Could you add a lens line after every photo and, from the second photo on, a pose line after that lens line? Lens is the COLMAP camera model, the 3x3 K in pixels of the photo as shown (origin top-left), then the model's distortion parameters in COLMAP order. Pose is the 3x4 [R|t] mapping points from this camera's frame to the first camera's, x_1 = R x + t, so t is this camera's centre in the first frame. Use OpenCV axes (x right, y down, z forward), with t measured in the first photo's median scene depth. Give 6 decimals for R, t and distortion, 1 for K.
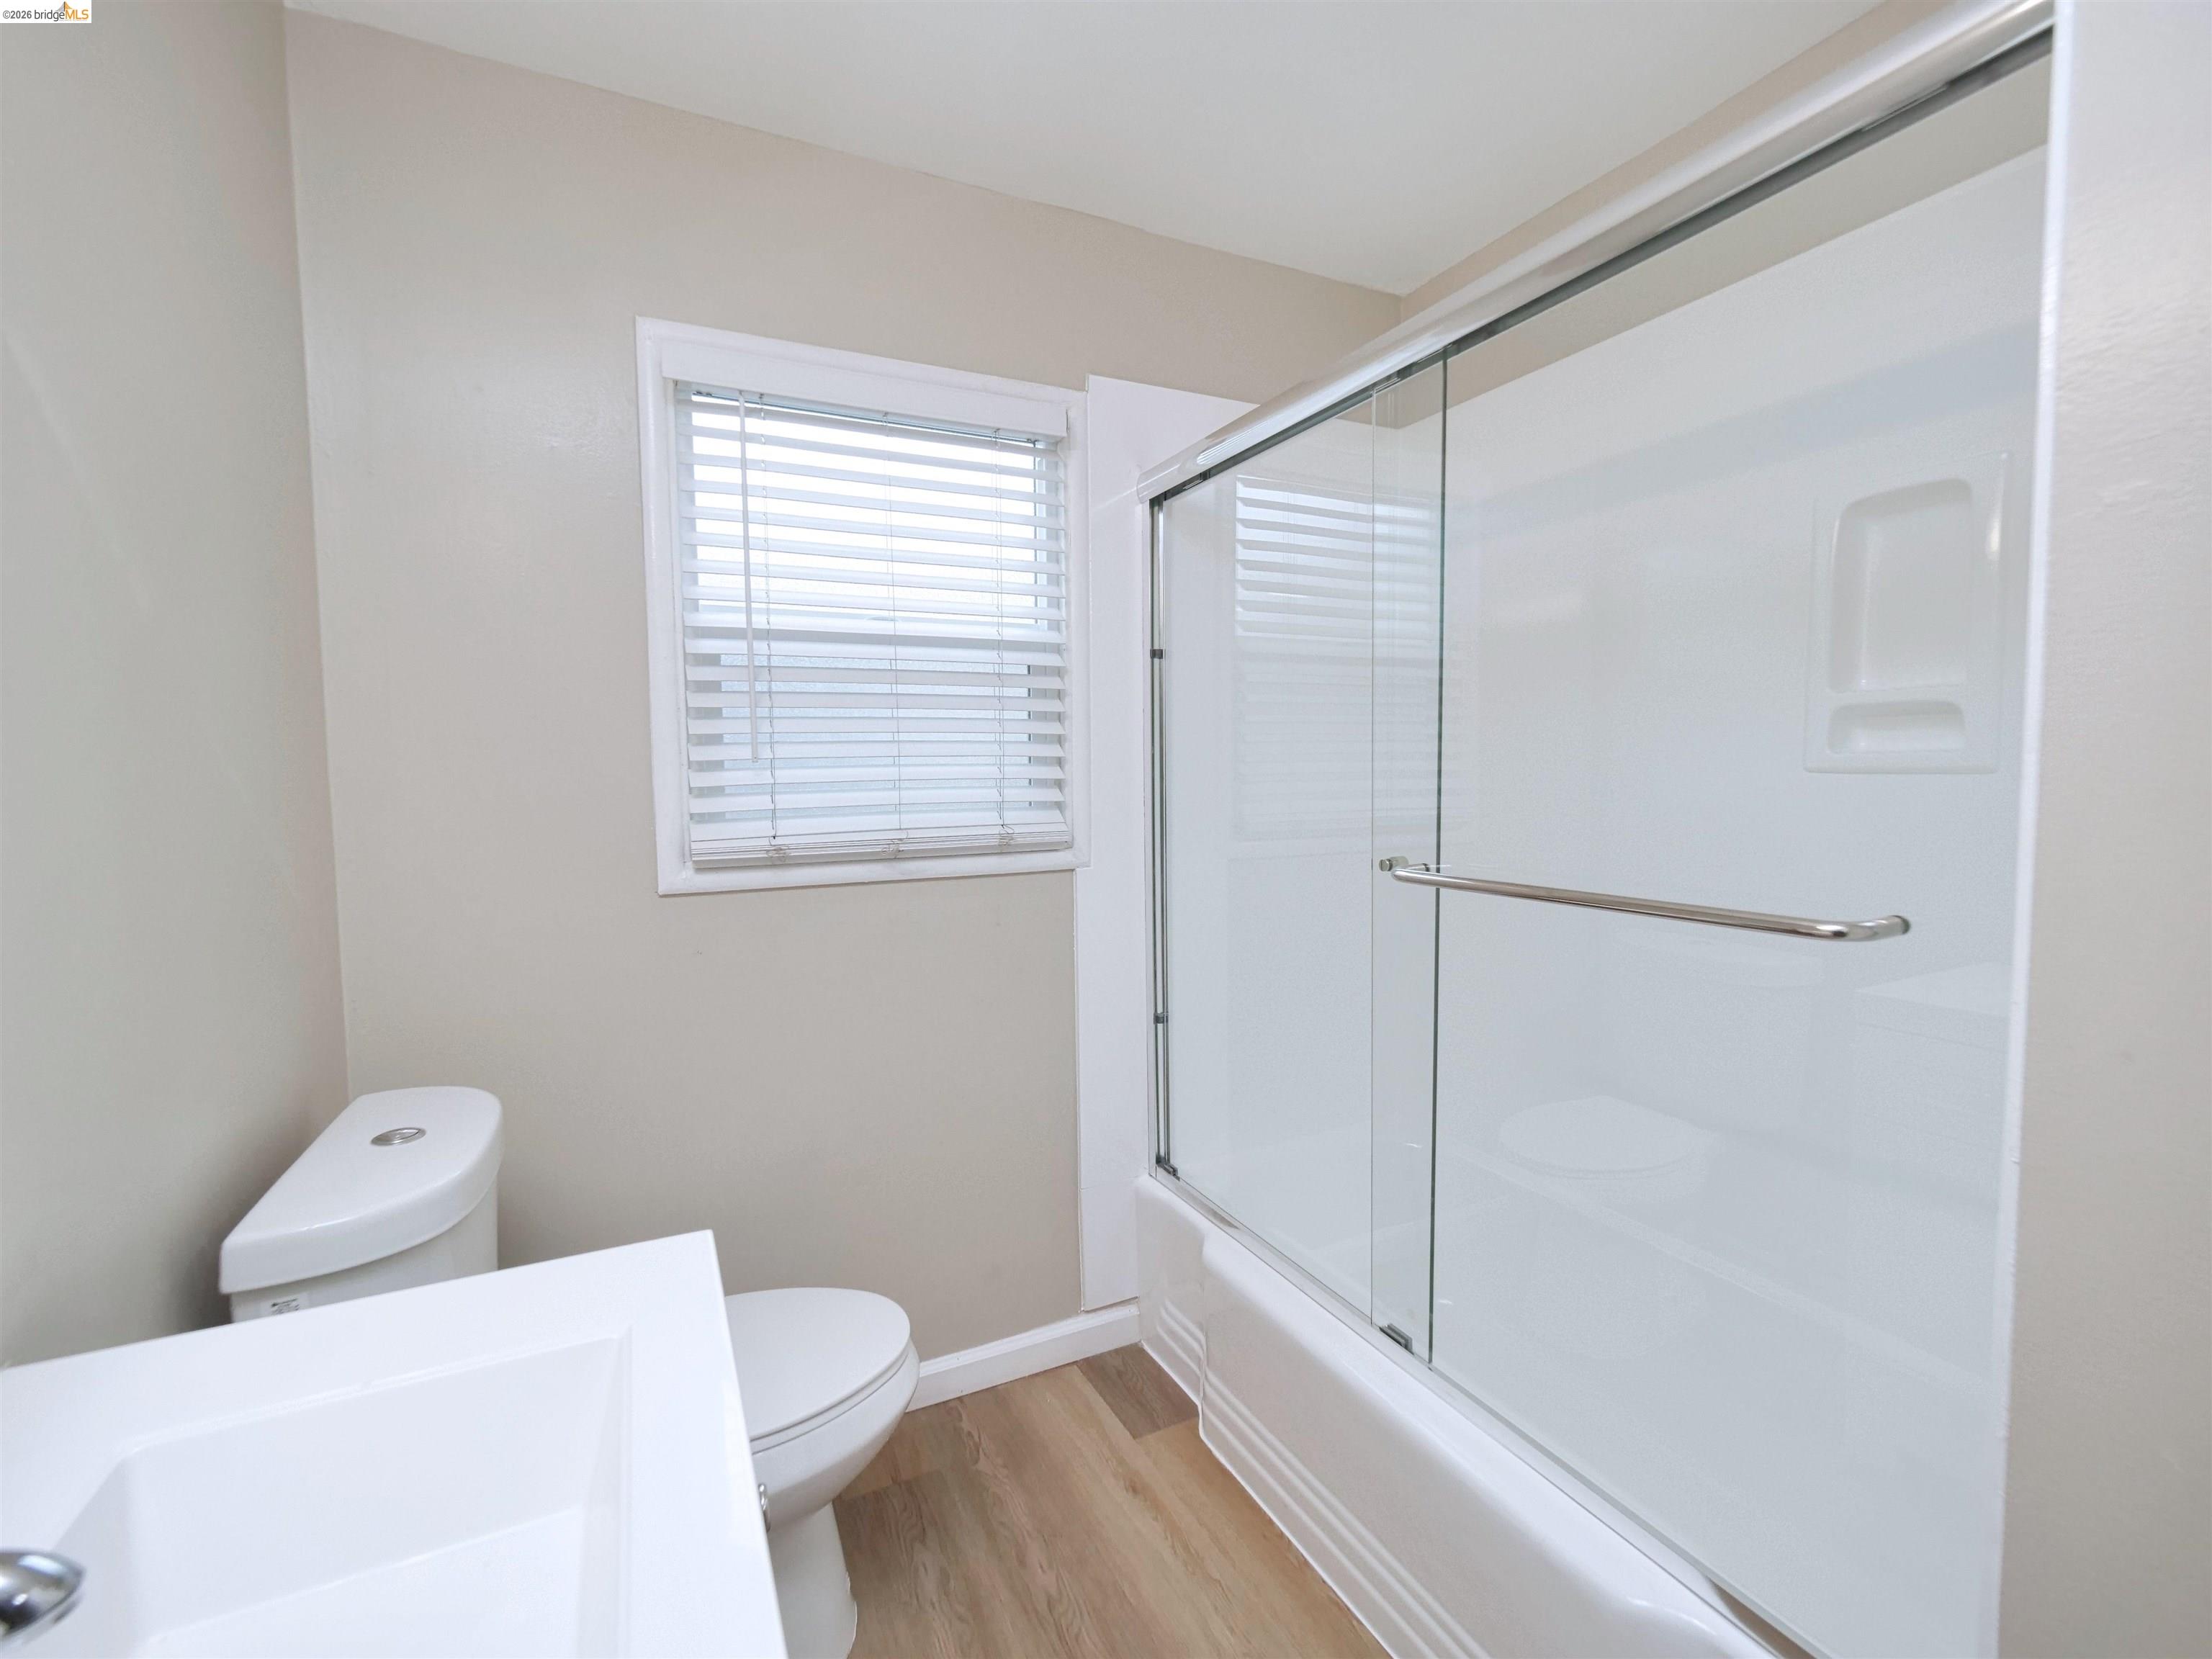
lens RADIAL K [[951.0, 0, 1090.1], [0, 951.0, 829.3], [0, 0, 1]] dist [-0.004641, 0.000141]
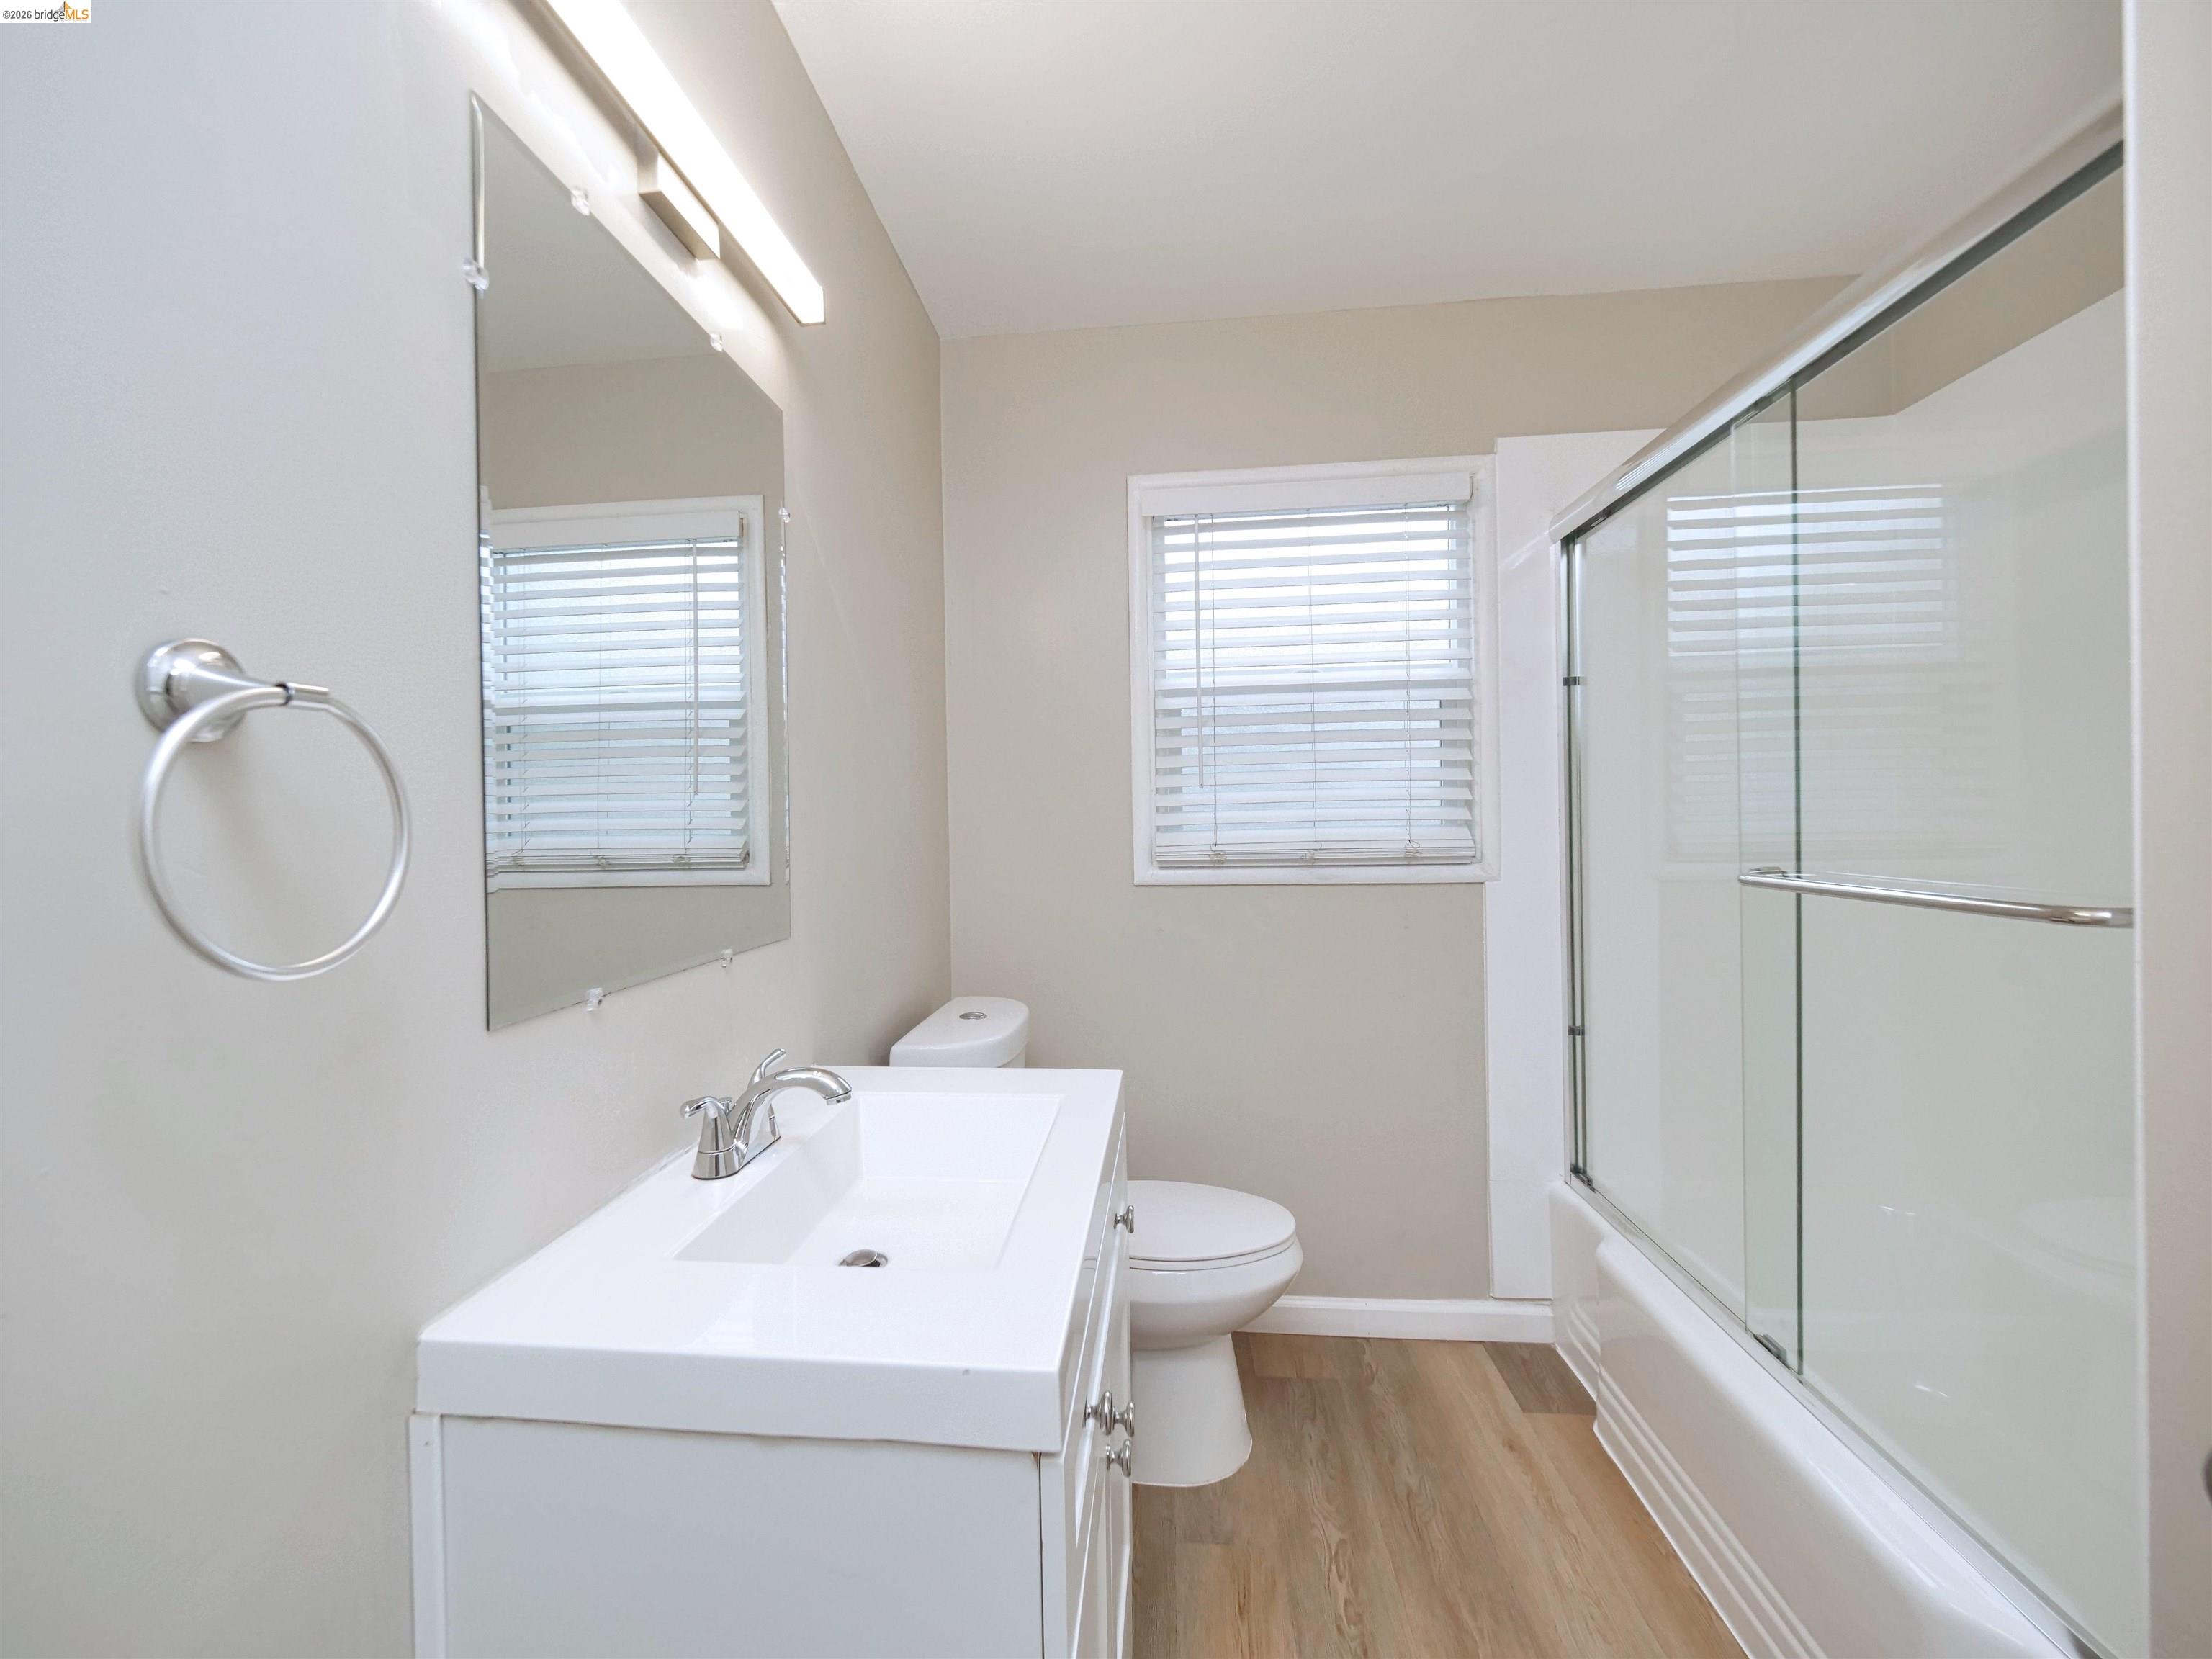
lens RADIAL K [[951.0, 0, 1104.5], [0, 951.0, 825.5], [0, 0, 1]] dist [-0.004641, 0.000141]
pose [[0.866728, 0.000635, -0.498780, 0.178151], [-0.023273, 0.998961, -0.039170, 0.035197], [0.498237, 0.045558, 0.865843, -0.201069]]
